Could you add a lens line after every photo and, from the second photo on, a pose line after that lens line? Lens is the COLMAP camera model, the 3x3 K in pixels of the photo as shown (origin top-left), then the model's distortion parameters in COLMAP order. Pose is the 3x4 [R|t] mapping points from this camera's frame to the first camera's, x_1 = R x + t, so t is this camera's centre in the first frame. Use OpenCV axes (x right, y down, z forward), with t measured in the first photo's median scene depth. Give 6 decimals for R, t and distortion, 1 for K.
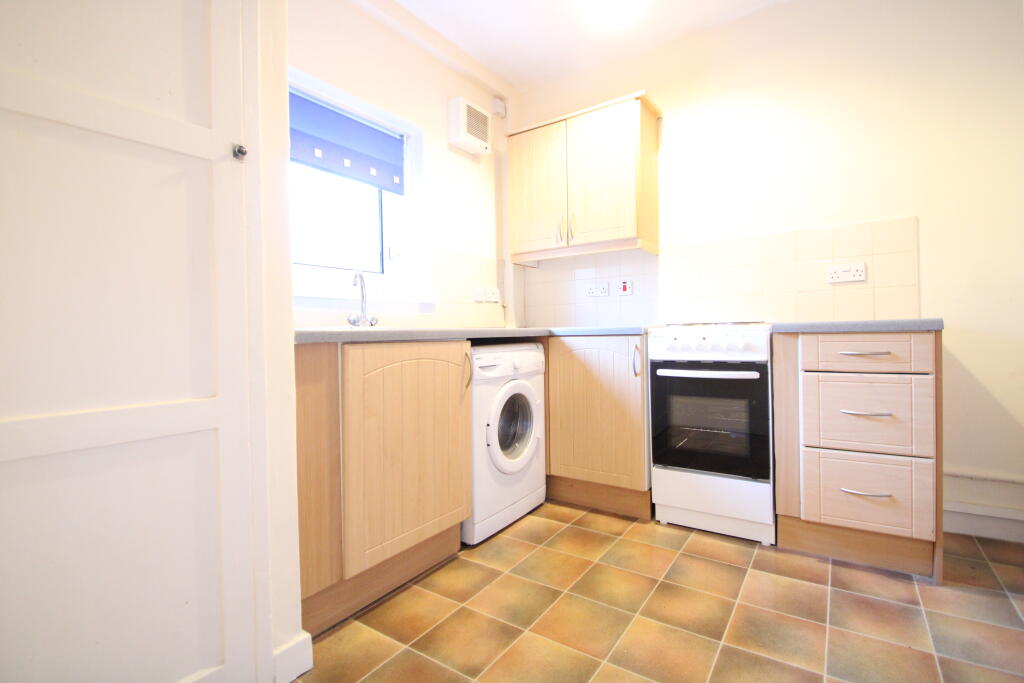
lens RADIAL K [[478.5, 0, 511.2], [0, 478.5, 336.5], [0, 0, 1]] dist [0.005487, -0.003126]
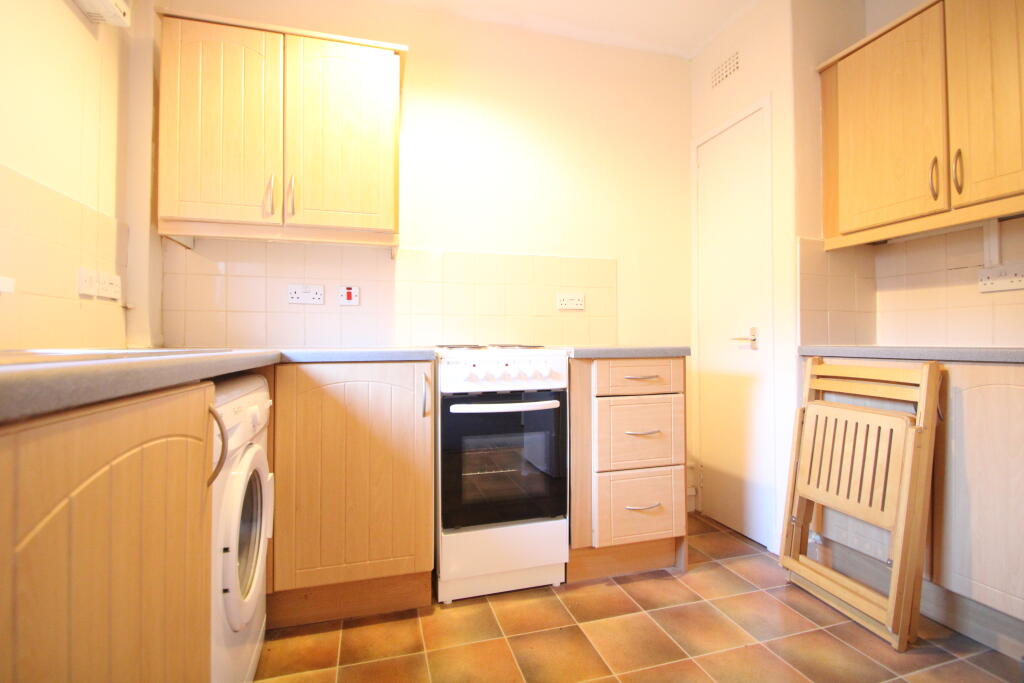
lens RADIAL K [[478.5, 0, 512.4], [0, 478.5, 337.3], [0, 0, 1]] dist [0.005487, -0.003126]
pose [[0.634348, 0.024576, 0.772657, -0.234366], [-0.000733, 0.999513, -0.031190, -0.017244], [-0.773047, 0.019219, 0.634058, 0.431868]]
